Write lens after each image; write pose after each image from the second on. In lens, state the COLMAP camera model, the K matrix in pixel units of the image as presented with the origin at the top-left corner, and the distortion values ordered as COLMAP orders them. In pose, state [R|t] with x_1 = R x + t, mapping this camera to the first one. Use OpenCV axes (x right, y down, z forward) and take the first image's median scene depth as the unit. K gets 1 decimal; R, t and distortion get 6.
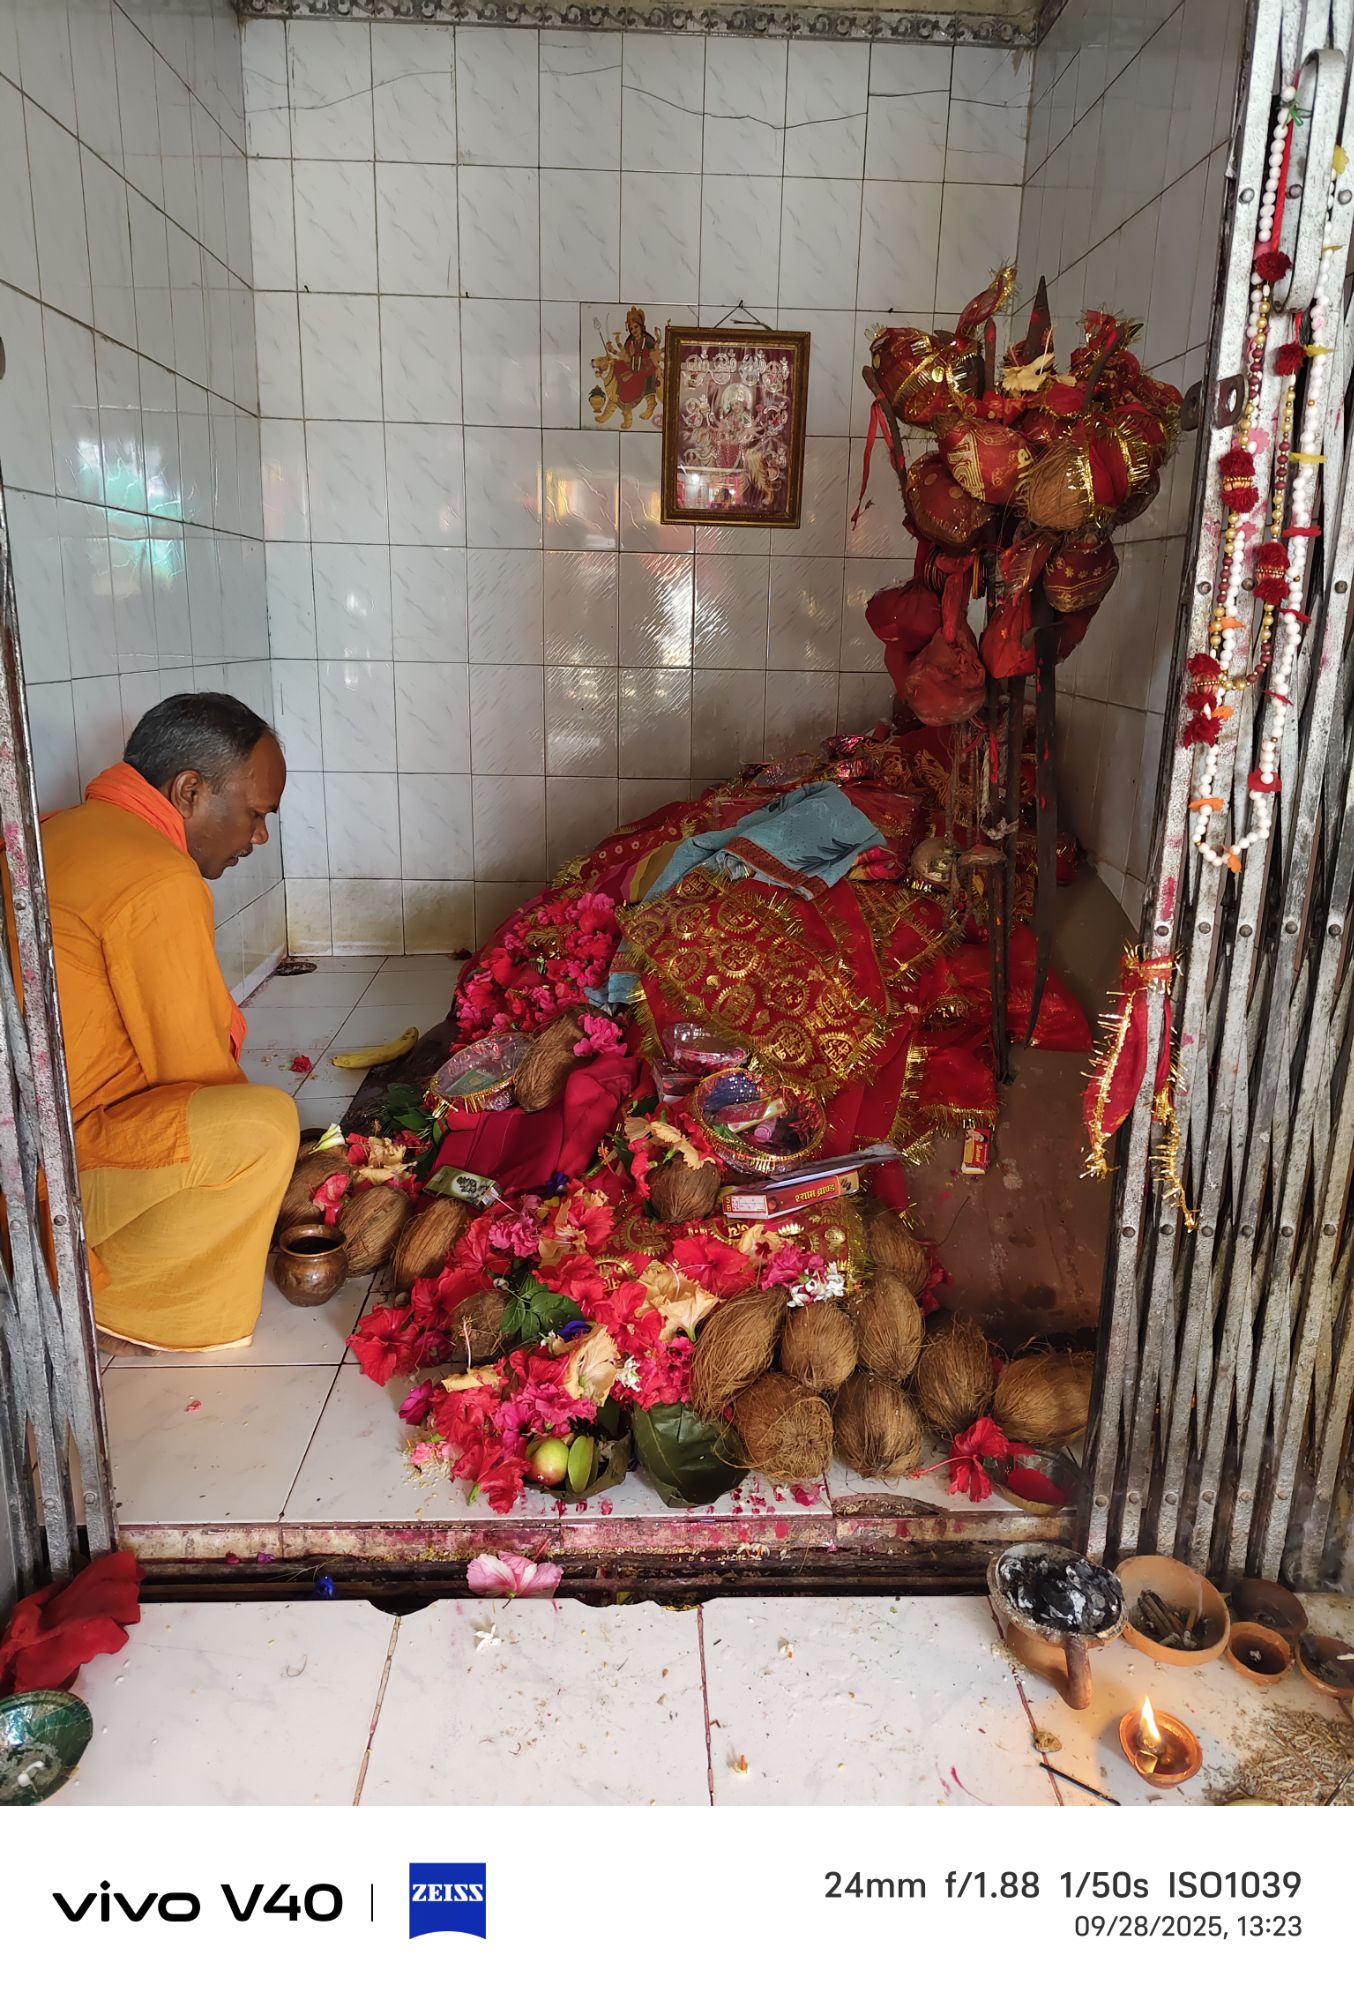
lens RADIAL K [[1345.3, 0, 675.0], [0, 1345.3, 919.0], [0, 0, 1]] dist [0.038870, -0.002999]
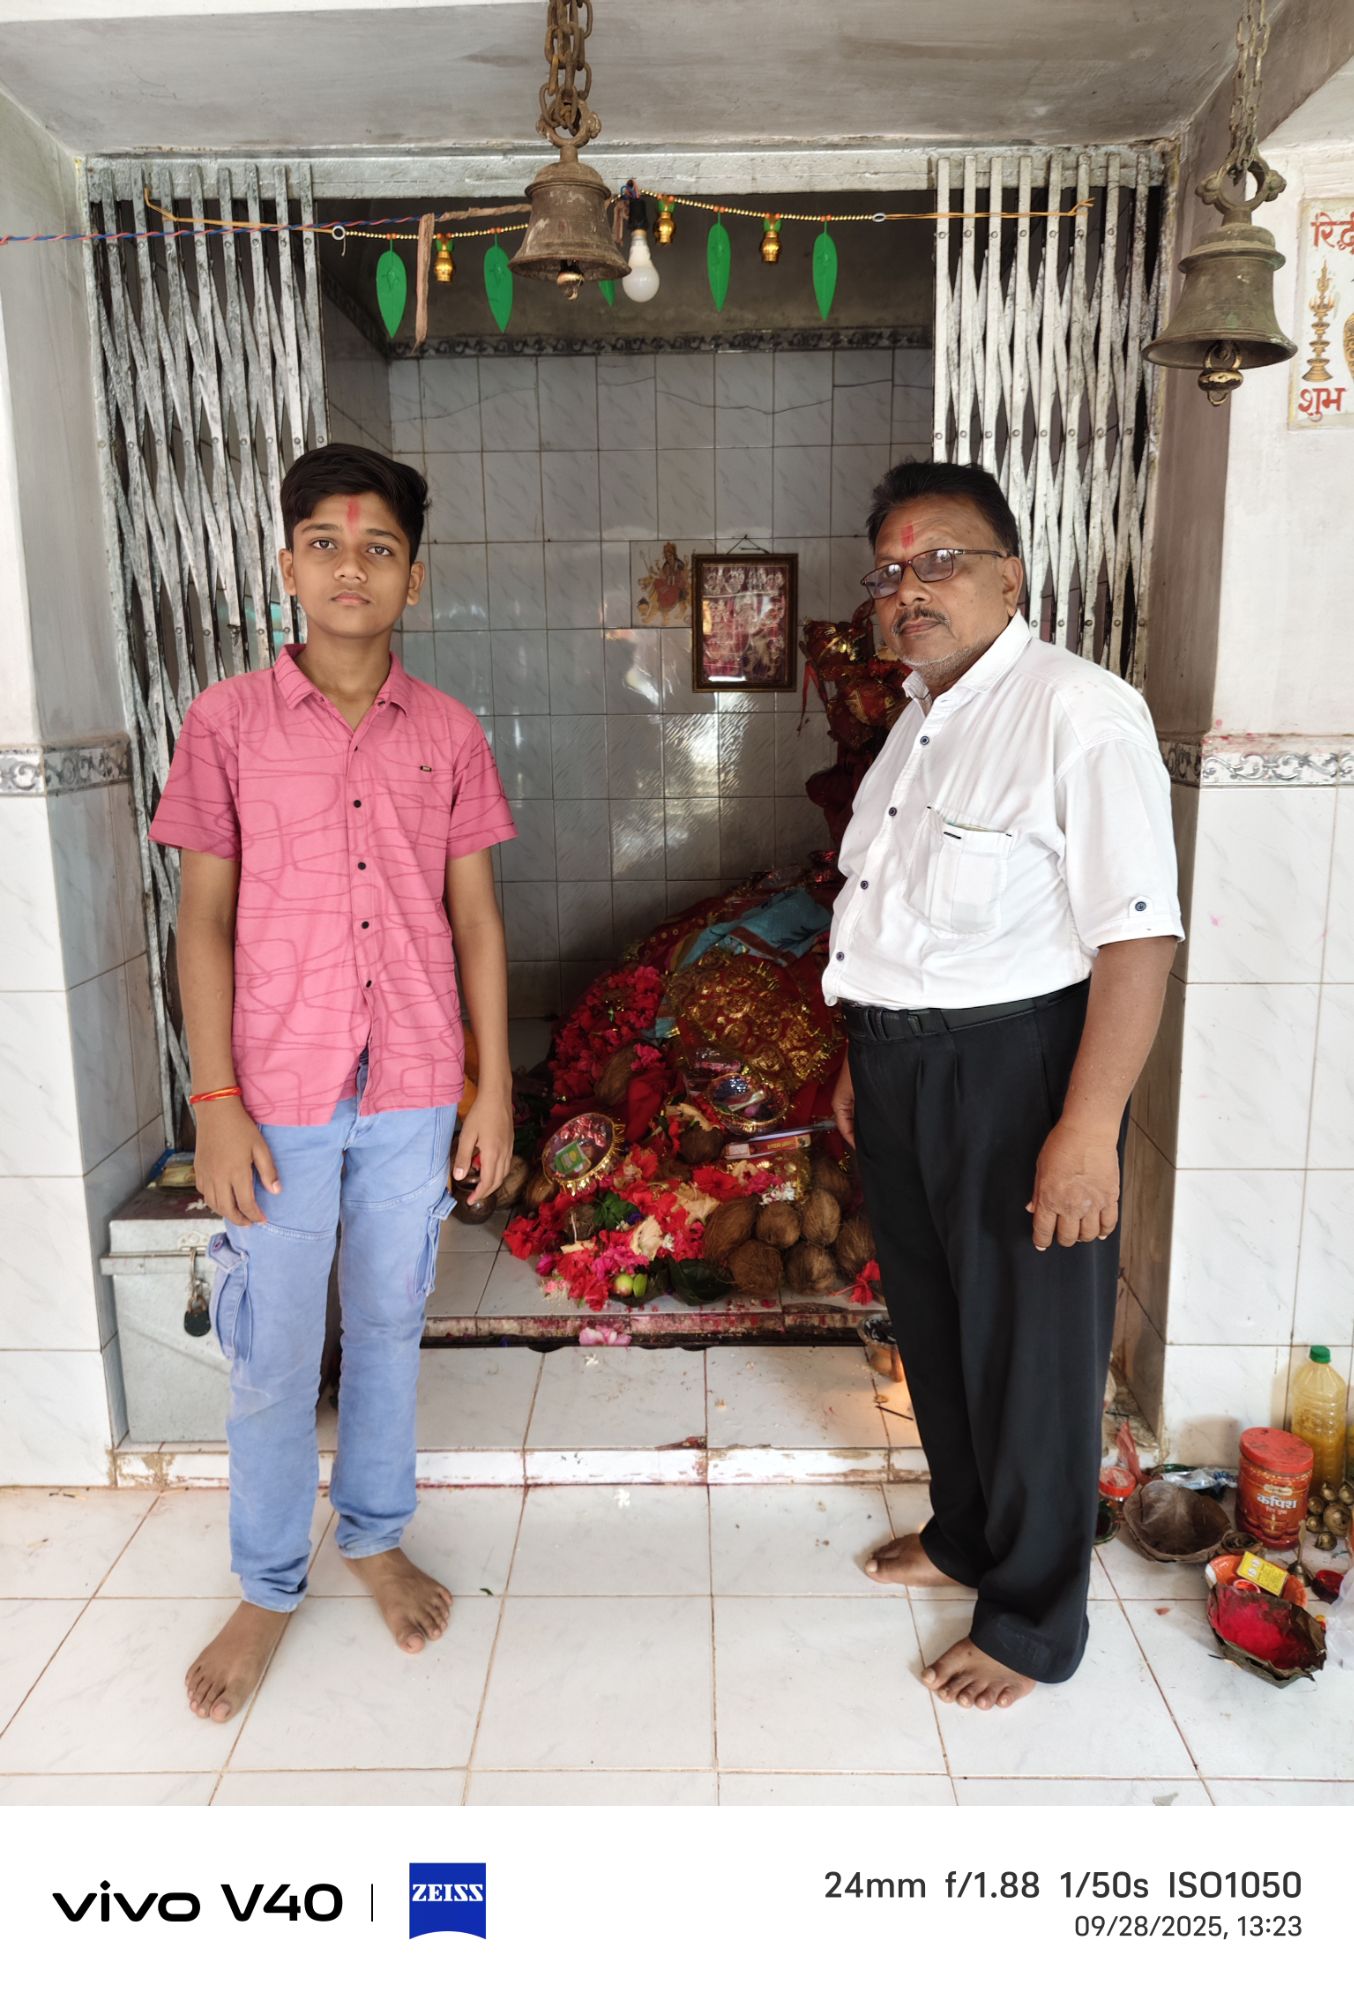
lens RADIAL K [[1345.3, 0, 675.0], [0, 1345.3, 919.0], [0, 0, 1]] dist [0.038870, -0.002999]
pose [[0.998346, -0.028342, -0.050030, 0.069101], [0.025503, 0.998077, -0.056495, 0.019239], [0.051535, 0.055126, 0.997149, -0.697063]]
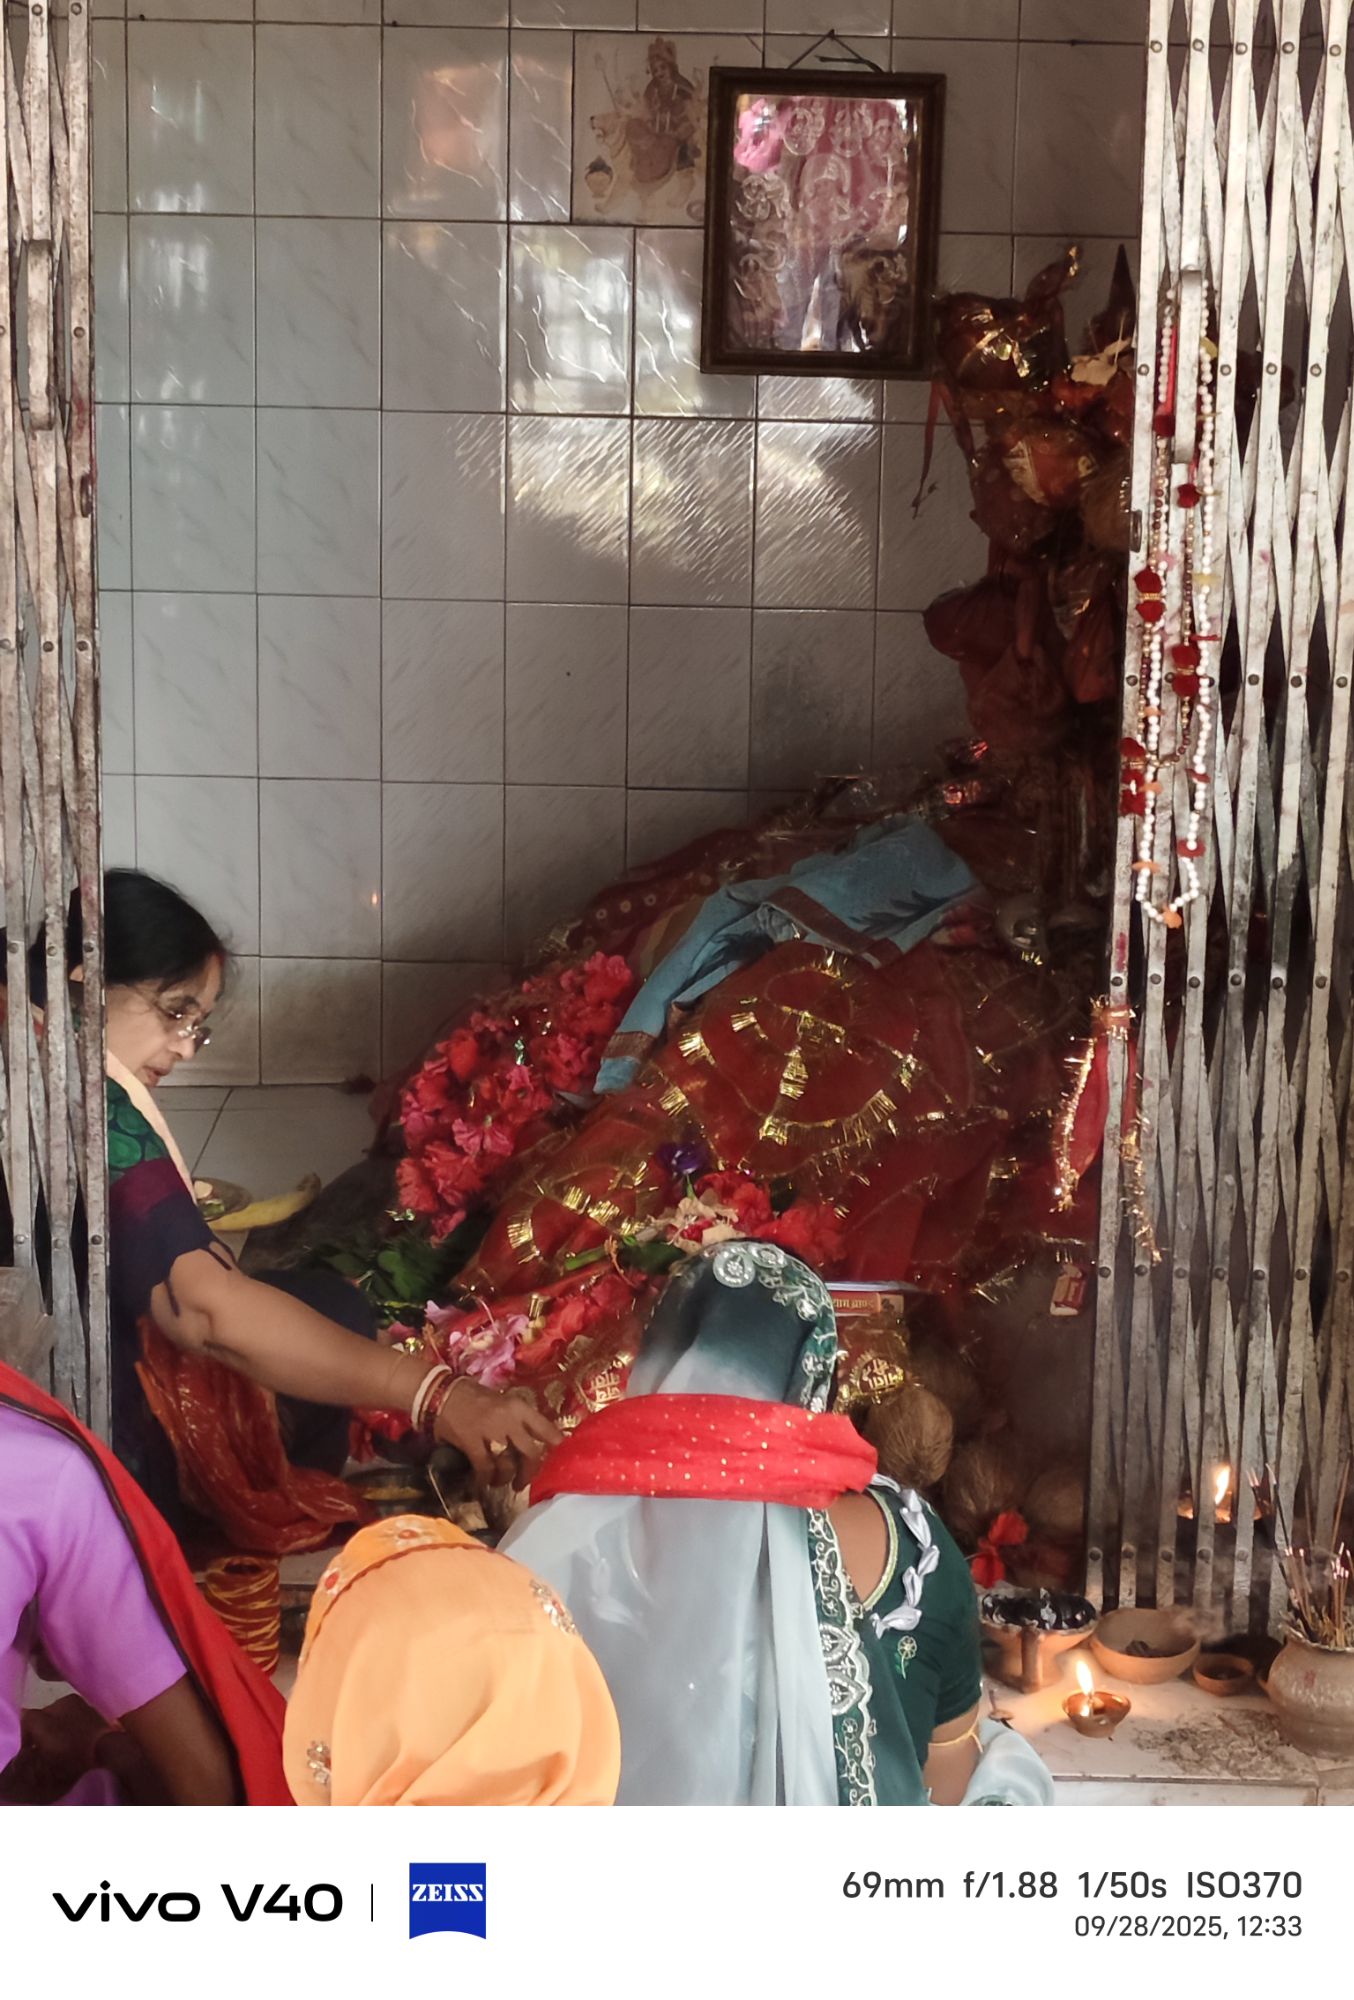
lens RADIAL K [[4005.9, 0, 681.9], [0, 4005.9, 948.0], [0, 0, 1]] dist [0.206658, -2.123045]
pose [[0.999523, 0.007586, -0.029953, 0.077388], [-0.008882, 0.999021, -0.043347, 0.092417], [0.029595, 0.043592, 0.998611, -1.657755]]
